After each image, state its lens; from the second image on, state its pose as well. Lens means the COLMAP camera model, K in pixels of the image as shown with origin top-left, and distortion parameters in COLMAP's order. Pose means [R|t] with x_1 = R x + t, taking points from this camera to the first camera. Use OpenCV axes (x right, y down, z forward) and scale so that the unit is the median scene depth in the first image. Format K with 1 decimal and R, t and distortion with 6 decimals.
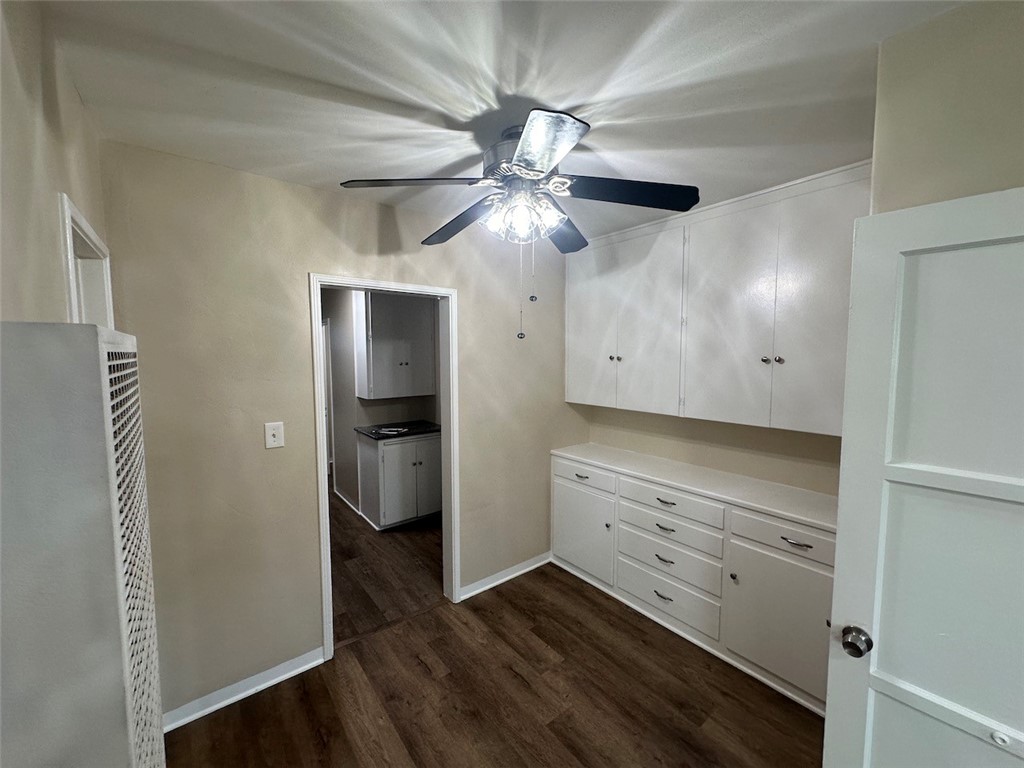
lens RADIAL K [[406.6, 0, 512.7], [0, 406.6, 382.6], [0, 0, 1]] dist [-0.003841, 0.000086]
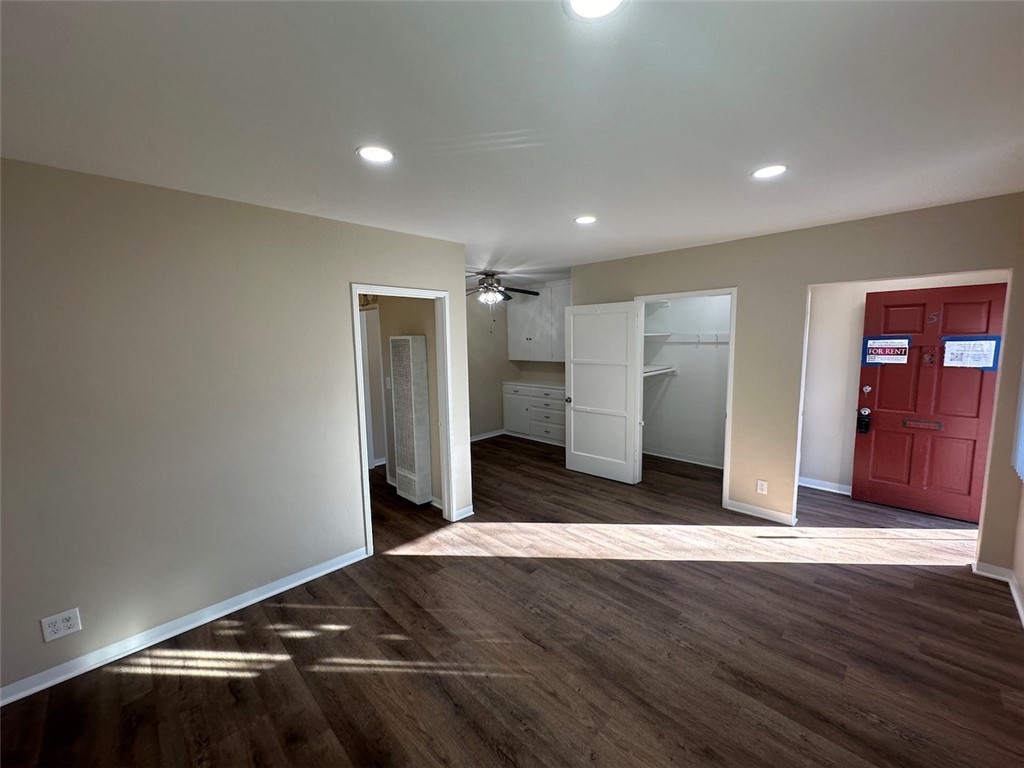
lens RADIAL K [[406.6, 0, 512.8], [0, 406.6, 383.2], [0, 0, 1]] dist [-0.003841, 0.000086]
pose [[0.994207, -0.027061, 0.104025, -0.100073], [0.023687, 0.999157, 0.033528, 0.125807], [-0.104844, -0.030869, 0.994009, -1.475910]]
